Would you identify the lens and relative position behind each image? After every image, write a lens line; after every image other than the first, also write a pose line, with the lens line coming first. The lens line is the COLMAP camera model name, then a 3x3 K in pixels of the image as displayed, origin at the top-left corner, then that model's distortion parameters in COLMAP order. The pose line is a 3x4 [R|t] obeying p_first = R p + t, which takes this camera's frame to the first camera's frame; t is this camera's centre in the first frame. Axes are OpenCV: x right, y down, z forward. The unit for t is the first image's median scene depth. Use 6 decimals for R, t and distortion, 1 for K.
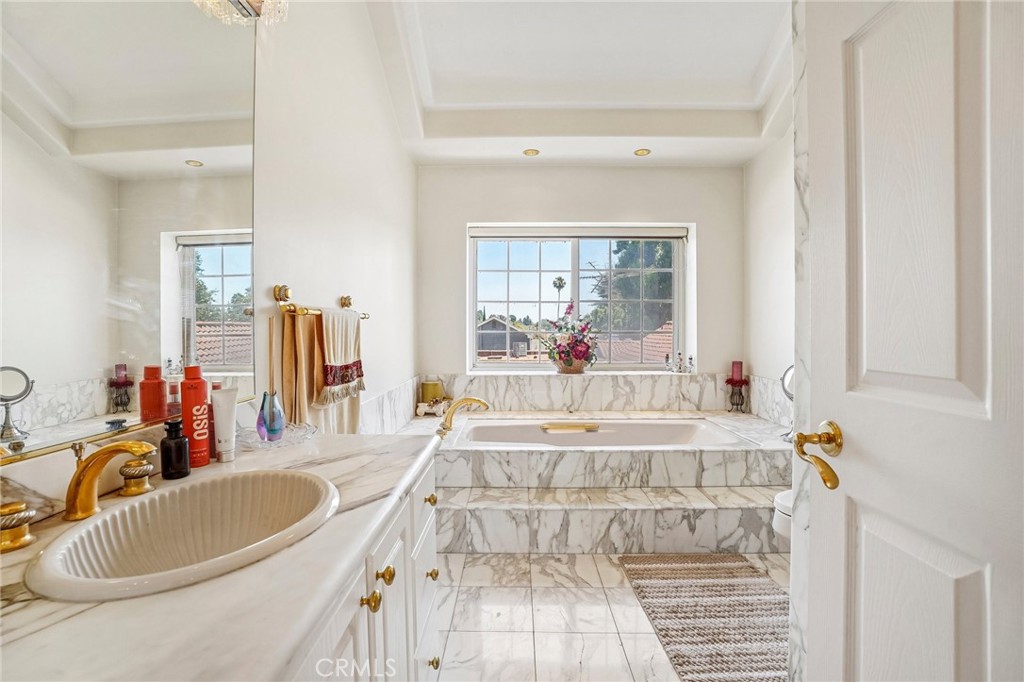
lens RADIAL K [[476.7, 0, 509.5], [0, 476.7, 341.0], [0, 0, 1]] dist [-0.037097, -0.000350]
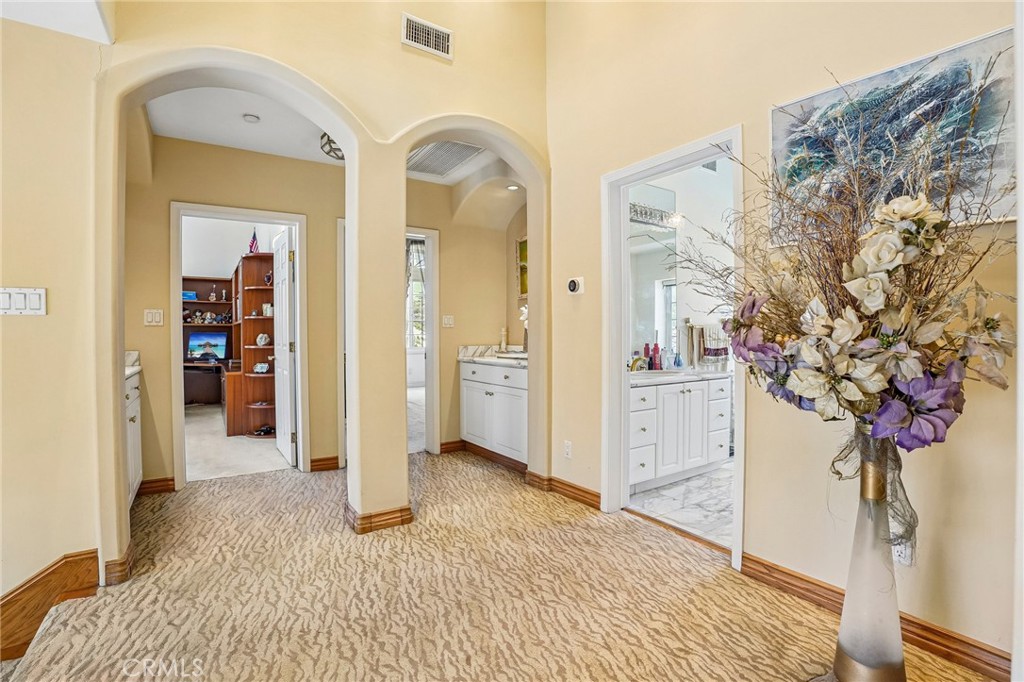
lens RADIAL K [[476.7, 0, 510.0], [0, 476.7, 343.3], [0, 0, 1]] dist [-0.037097, -0.000350]
pose [[0.582733, 0.006601, -0.812637, 1.048363], [-0.011297, 0.999936, 0.000021, 0.039084], [0.812585, 0.009168, 0.582771, -1.309212]]
